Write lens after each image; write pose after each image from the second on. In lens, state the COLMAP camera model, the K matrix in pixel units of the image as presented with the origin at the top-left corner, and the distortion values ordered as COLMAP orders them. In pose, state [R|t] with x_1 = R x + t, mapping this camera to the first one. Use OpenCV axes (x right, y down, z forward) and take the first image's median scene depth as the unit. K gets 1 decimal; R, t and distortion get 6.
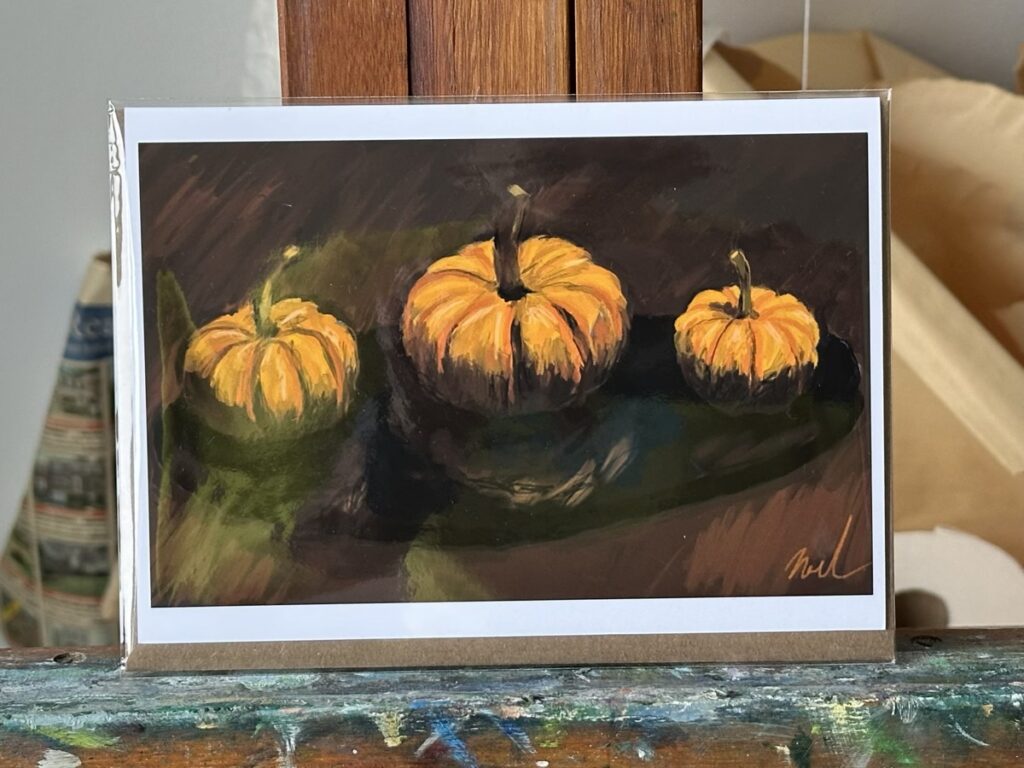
lens RADIAL K [[2337.7, 0, 564.7], [0, 2337.7, 380.5], [0, 0, 1]] dist [0.144471, 0.000000]
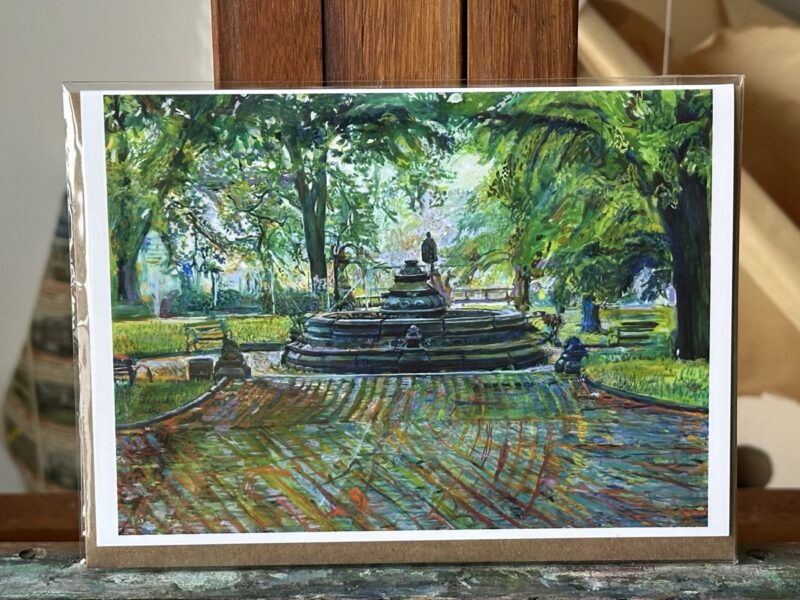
lens RADIAL K [[1826.3, 0, 408.6], [0, 1826.3, 301.5], [0, 0, 1]] dist [0.144471, 0.000000]
pose [[0.999402, 0.016786, -0.030222, 0.005023], [-0.015245, 0.998606, 0.050529, -0.060599], [0.031028, -0.050038, 0.998265, 0.091171]]
